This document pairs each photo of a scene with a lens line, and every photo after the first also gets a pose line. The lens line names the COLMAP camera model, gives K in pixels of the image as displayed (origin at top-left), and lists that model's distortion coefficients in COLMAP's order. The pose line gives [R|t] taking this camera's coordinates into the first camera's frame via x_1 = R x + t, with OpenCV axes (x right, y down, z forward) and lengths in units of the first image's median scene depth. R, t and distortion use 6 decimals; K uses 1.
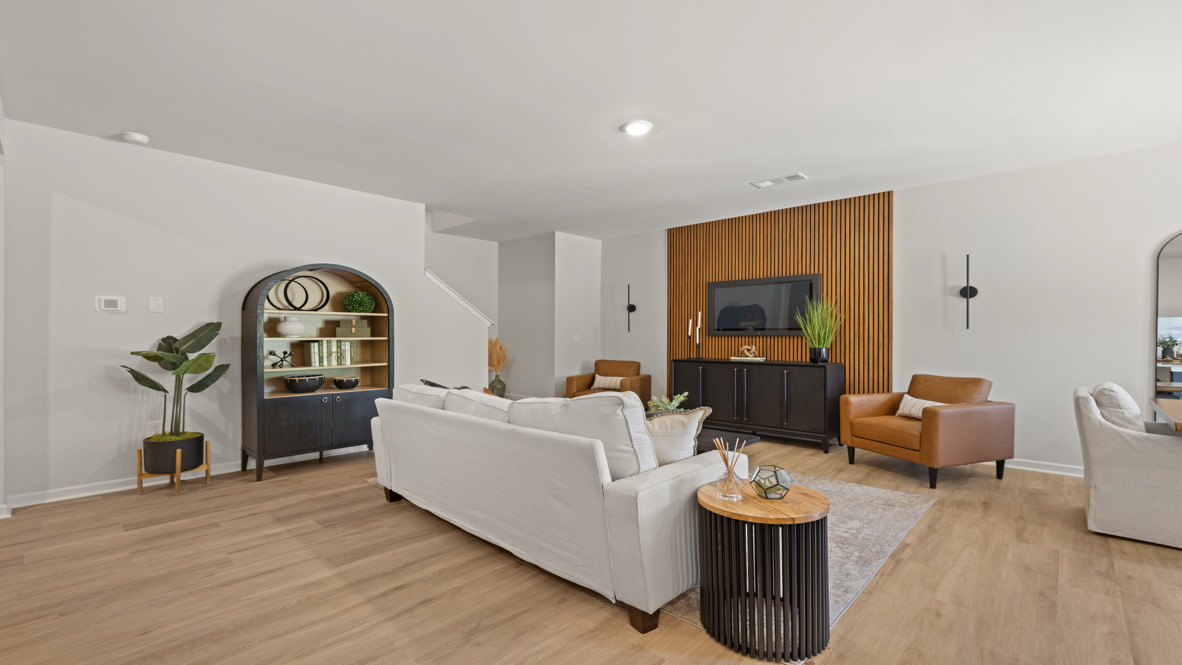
lens RADIAL K [[509.6, 0, 592.5], [0, 509.6, 339.3], [0, 0, 1]] dist [-0.000603, 0.000047]
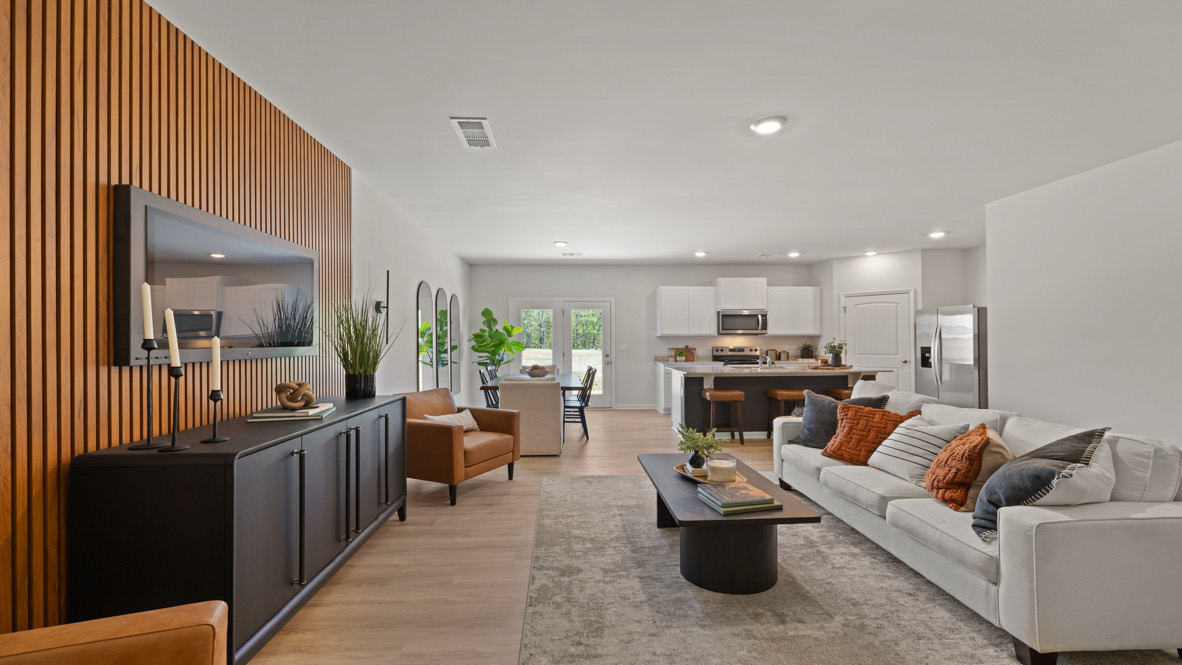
lens RADIAL K [[495.5, 0, 591.0], [0, 495.5, 332.5], [0, 0, 1]] dist [-0.000775, -0.000101]
pose [[-0.720317, 0.015140, 0.693480, -0.223354], [0.008876, 0.999881, -0.012610, -0.027265], [-0.693588, -0.002928, -0.720366, 1.407365]]
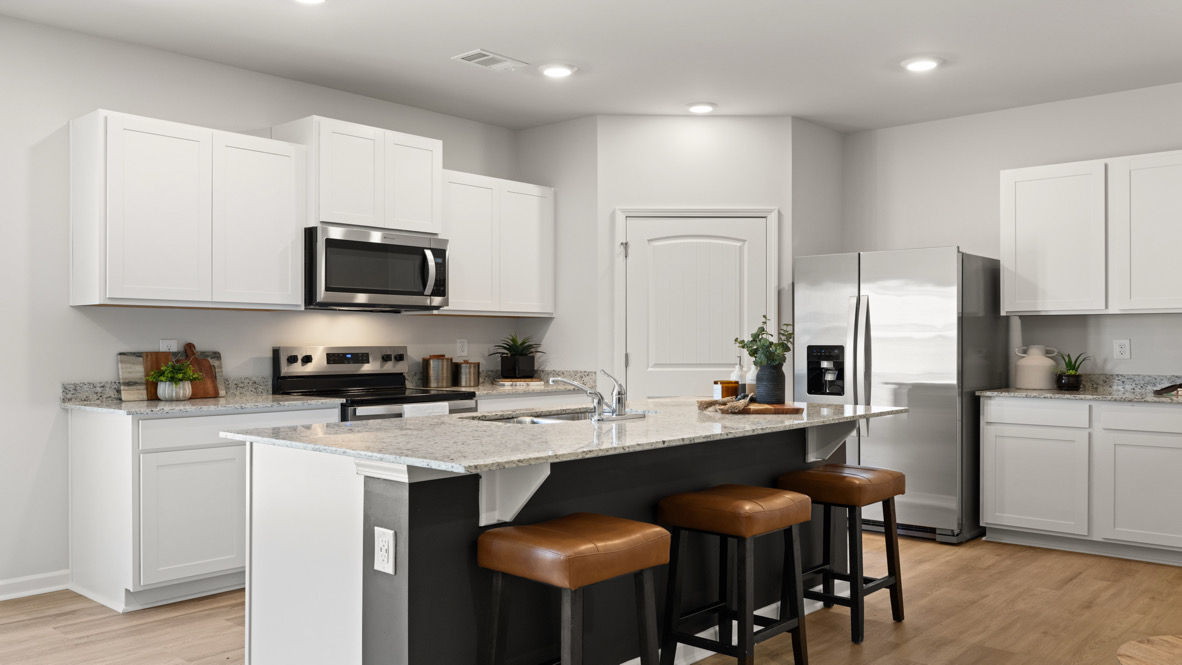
lens RADIAL K [[956.9, 0, 591.0], [0, 956.9, 332.5], [0, 0, 1]] dist [-0.005935, -0.000545]
pose [[-0.999761, 0.000204, -0.021870, 0.424967], [0.000322, 0.999985, -0.005387, -0.003299], [0.021868, -0.005393, -0.999746, 0.816280]]
